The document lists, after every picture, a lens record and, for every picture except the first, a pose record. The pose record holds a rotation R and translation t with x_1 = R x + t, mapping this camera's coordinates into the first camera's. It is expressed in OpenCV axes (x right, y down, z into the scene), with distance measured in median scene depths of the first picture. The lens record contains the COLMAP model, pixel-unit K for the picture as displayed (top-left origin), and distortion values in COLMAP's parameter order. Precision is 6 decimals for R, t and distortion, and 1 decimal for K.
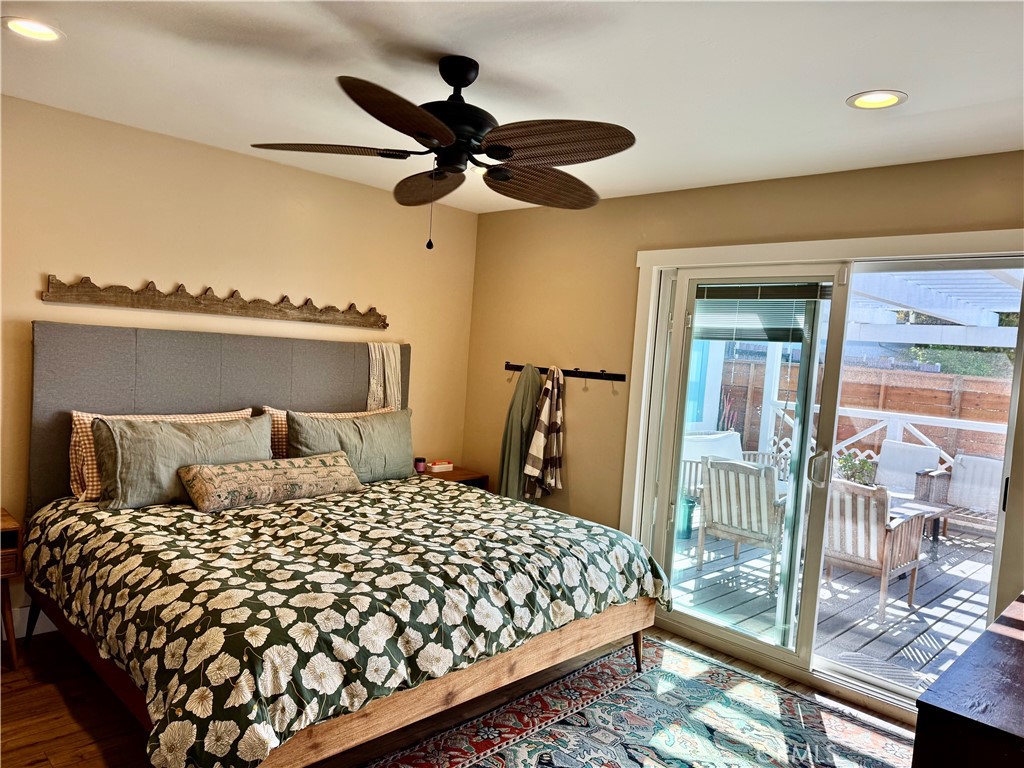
lens RADIAL K [[725.3, 0, 516.0], [0, 725.3, 387.0], [0, 0, 1]] dist [0.053801, -0.071850]
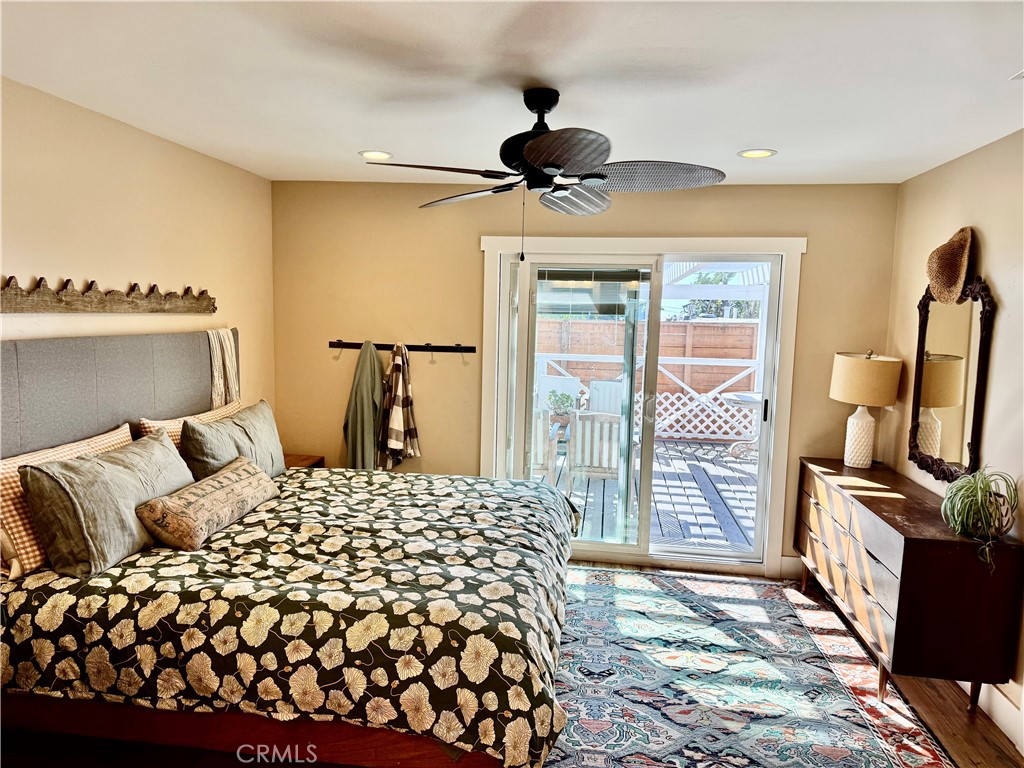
lens RADIAL K [[725.3, 0, 516.0], [0, 725.3, 387.0], [0, 0, 1]] dist [0.053801, -0.071850]
pose [[0.790833, -0.110315, 0.602008, -0.635597], [0.059514, 0.992821, 0.103748, -0.089448], [-0.609132, -0.046219, 0.791721, 0.094679]]
